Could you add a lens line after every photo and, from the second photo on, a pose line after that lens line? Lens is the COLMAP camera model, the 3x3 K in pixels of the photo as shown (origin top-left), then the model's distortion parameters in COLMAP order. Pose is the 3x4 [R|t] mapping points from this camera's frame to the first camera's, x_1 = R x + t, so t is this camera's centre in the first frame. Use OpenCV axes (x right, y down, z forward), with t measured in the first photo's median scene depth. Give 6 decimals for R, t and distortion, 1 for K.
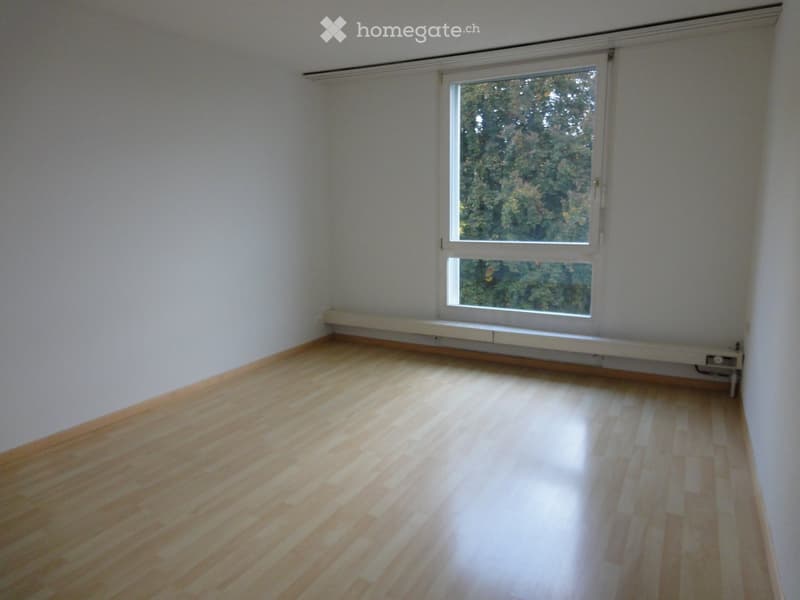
lens RADIAL K [[554.8, 0, 400.0], [0, 554.8, 300.0], [0, 0, 1]] dist [0.002407, 0.003323]
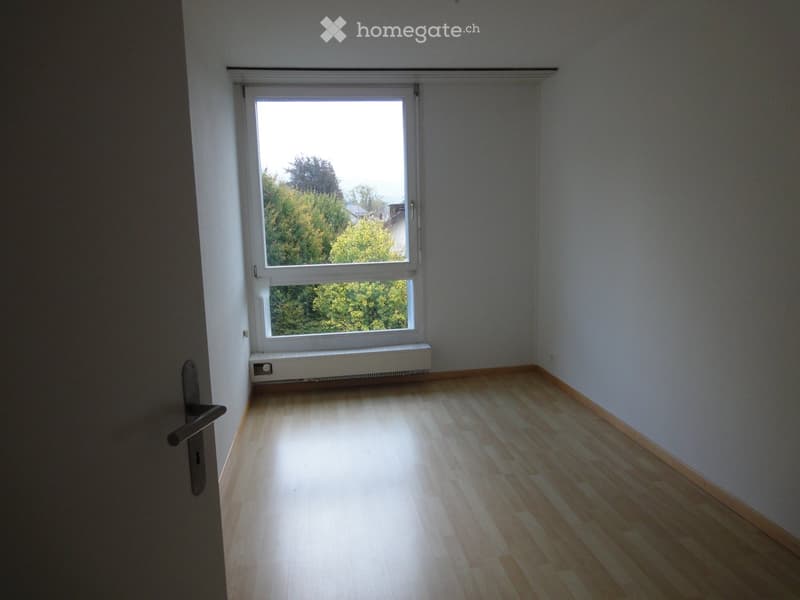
lens RADIAL K [[554.8, 0, 400.0], [0, 554.8, 300.0], [0, 0, 1]] dist [0.002407, 0.003323]
pose [[0.809659, -0.093018, 0.579483, -0.302369], [0.117398, 0.993074, -0.004623, -0.027817], [-0.575040, 0.071773, 0.814971, 0.149188]]
